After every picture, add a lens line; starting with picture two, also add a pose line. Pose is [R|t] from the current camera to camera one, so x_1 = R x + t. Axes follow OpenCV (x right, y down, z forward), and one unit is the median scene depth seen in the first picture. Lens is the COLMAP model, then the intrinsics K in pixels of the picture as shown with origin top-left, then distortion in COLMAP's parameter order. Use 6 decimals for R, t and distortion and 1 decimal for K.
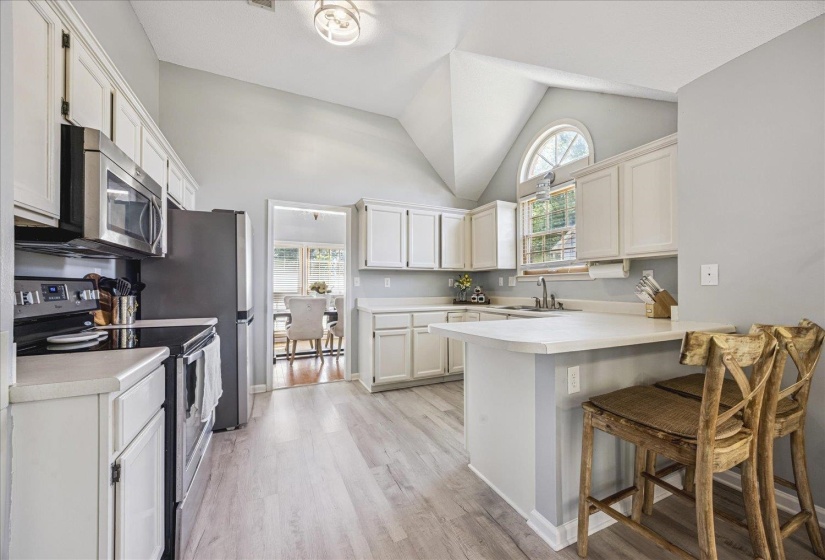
lens RADIAL K [[314.1, 0, 414.3], [0, 314.1, 284.3], [0, 0, 1]] dist [-0.000146, 0.000008]
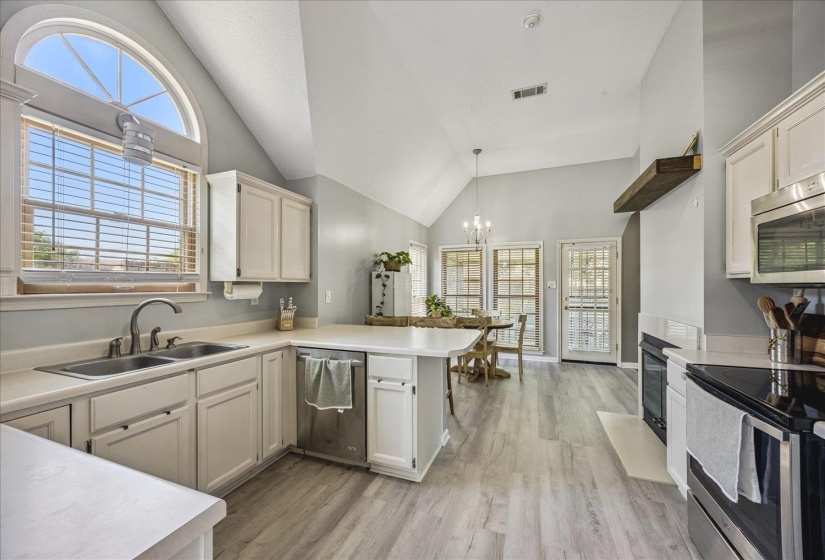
lens RADIAL K [[314.1, 0, 414.3], [0, 314.1, 284.3], [0, 0, 1]] dist [-0.000146, 0.000008]
pose [[-0.693285, 0.010304, 0.720590, -0.577512], [0.000327, 0.999902, -0.013983, -0.070681], [-0.720664, -0.009458, -0.693220, 1.738180]]
